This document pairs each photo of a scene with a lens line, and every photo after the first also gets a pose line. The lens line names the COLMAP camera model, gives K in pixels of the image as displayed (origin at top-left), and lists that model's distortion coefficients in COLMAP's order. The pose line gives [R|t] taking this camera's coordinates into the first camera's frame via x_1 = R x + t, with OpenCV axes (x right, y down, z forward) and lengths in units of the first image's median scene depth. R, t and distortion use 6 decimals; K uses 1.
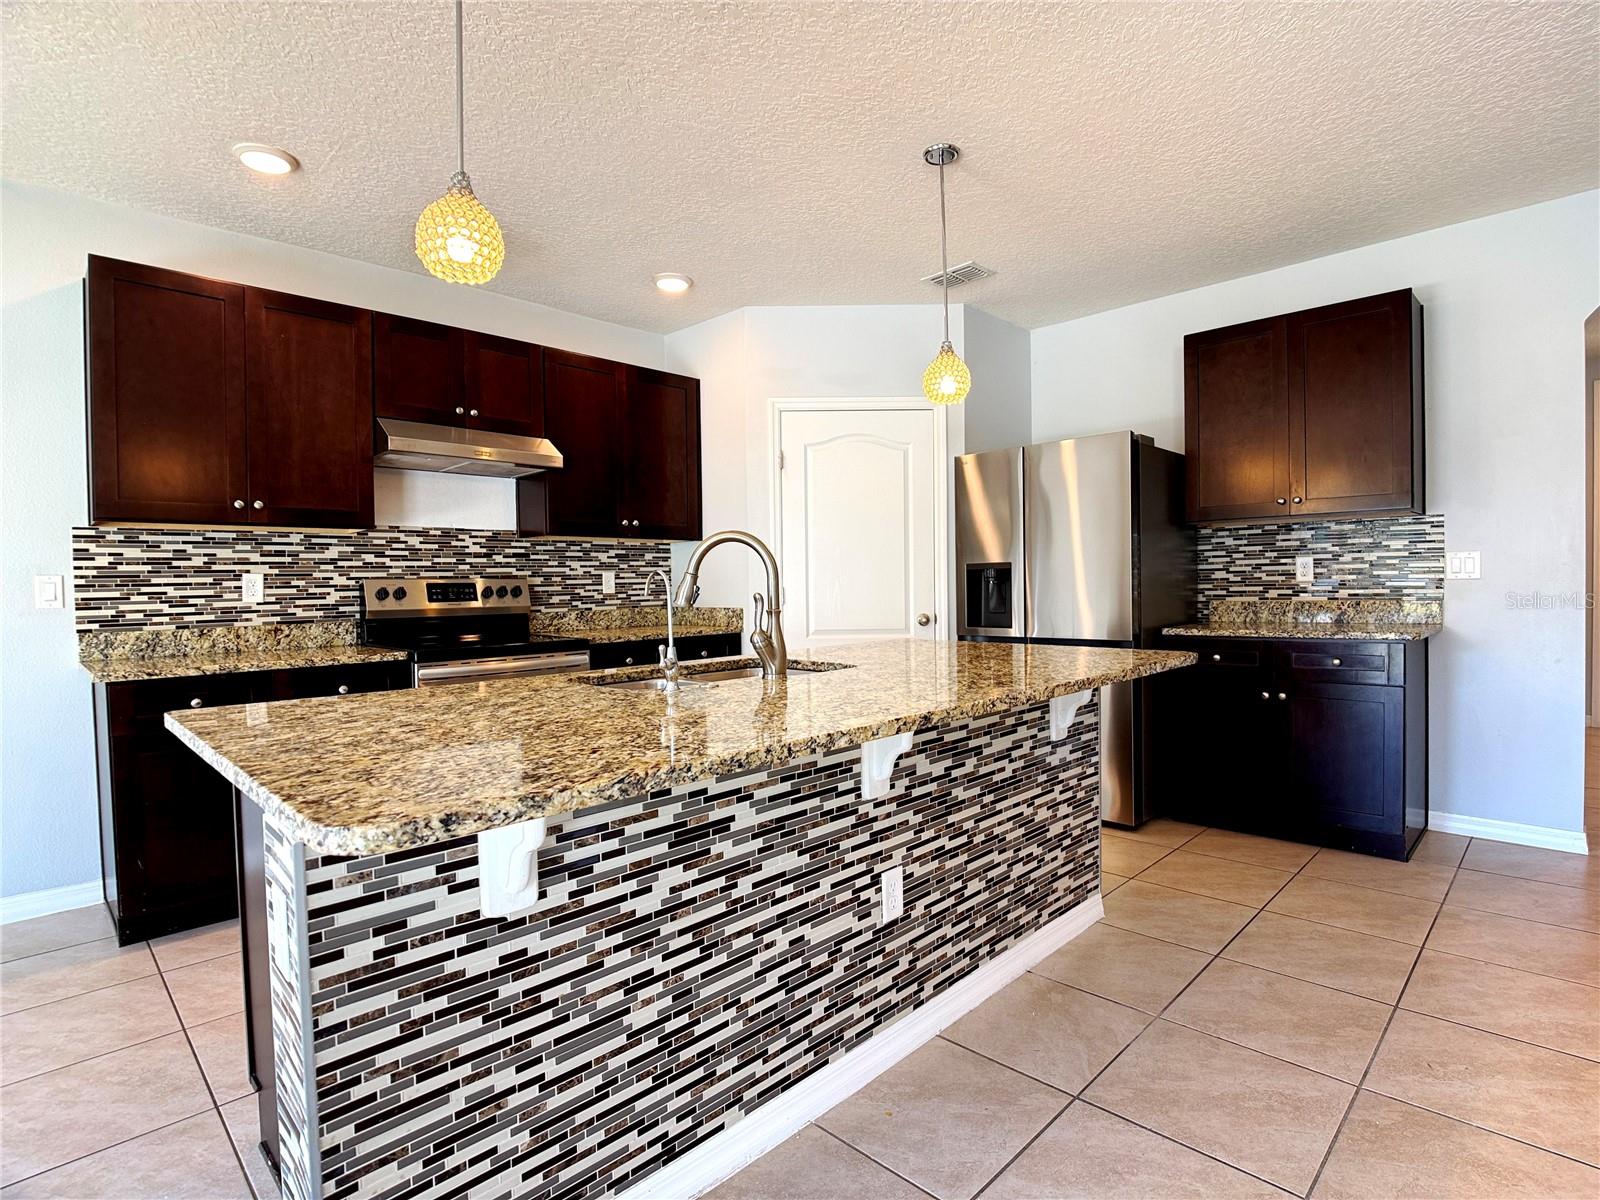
lens RADIAL K [[806.5, 0, 813.6], [0, 806.5, 606.4], [0, 0, 1]] dist [-0.016259, -0.007410]
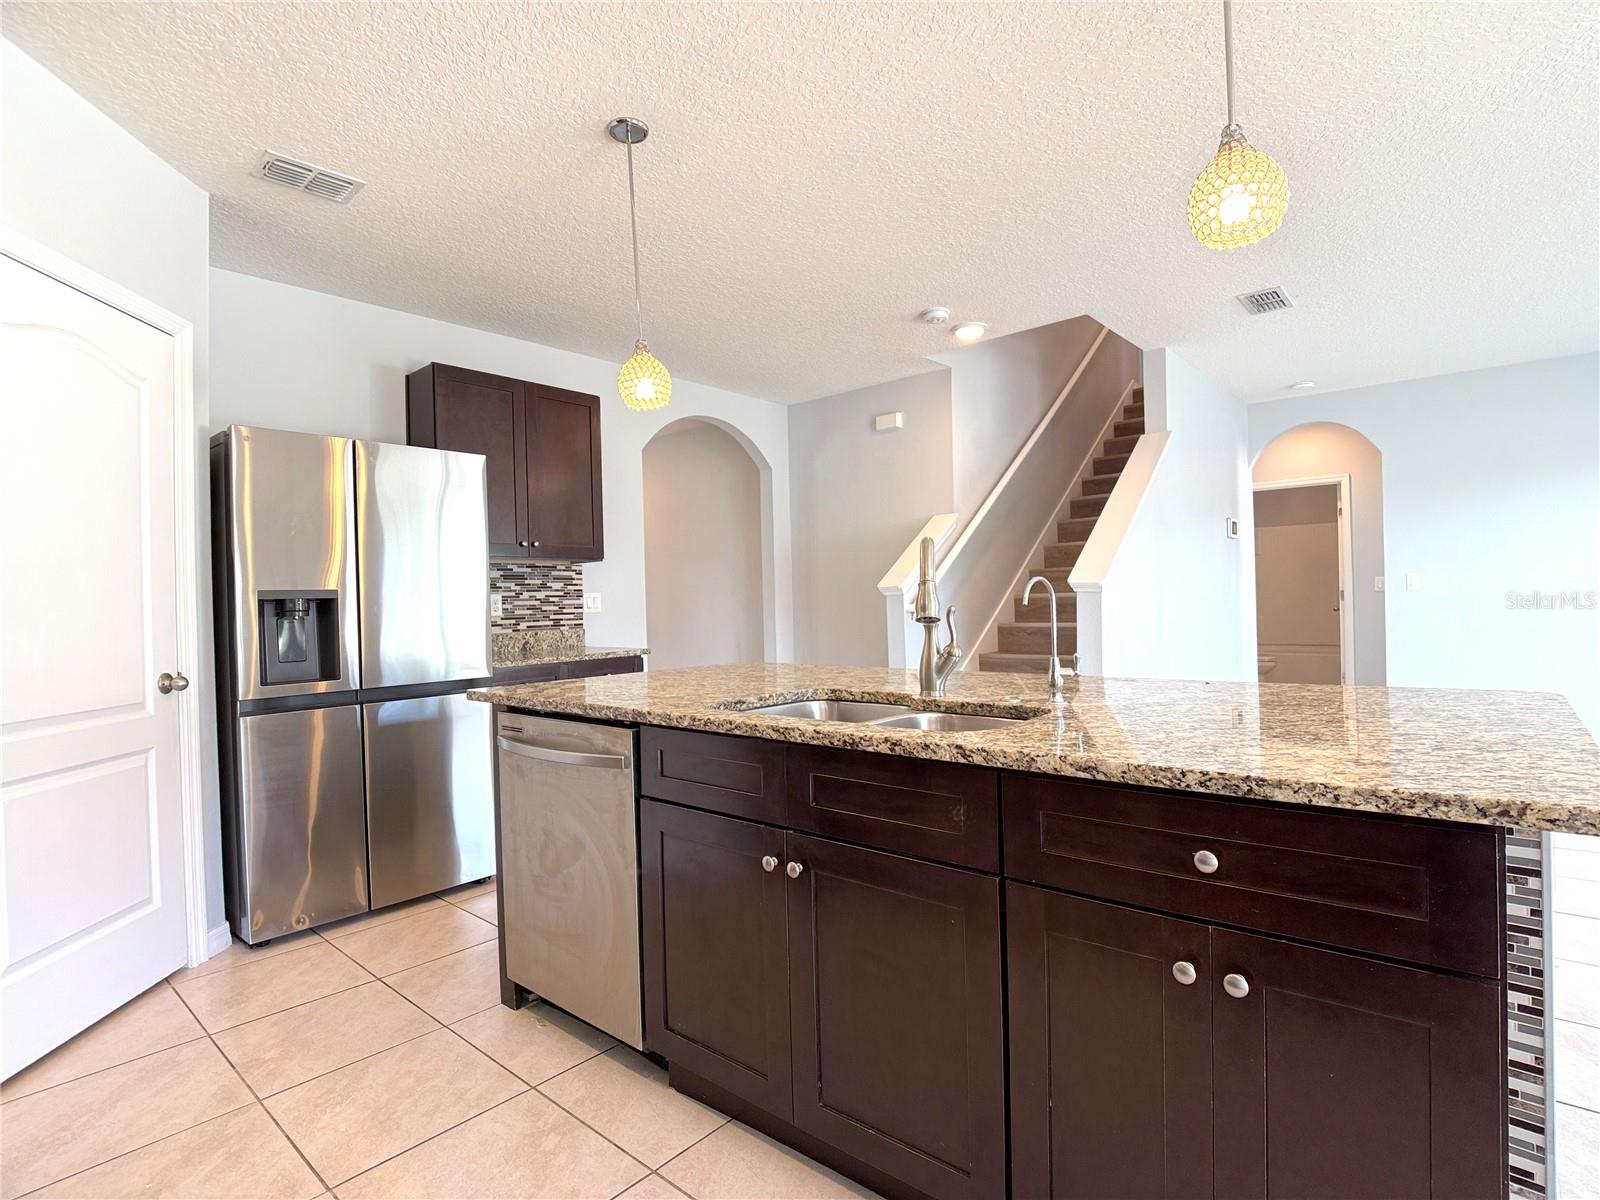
lens RADIAL K [[806.5, 0, 788.9], [0, 806.5, 595.7], [0, 0, 1]] dist [-0.016259, -0.007410]
pose [[-0.054199, 0.028443, 0.998125, -0.641459], [0.057344, 0.998033, -0.025327, -0.009221], [-0.996882, 0.055863, -0.055723, 0.785594]]
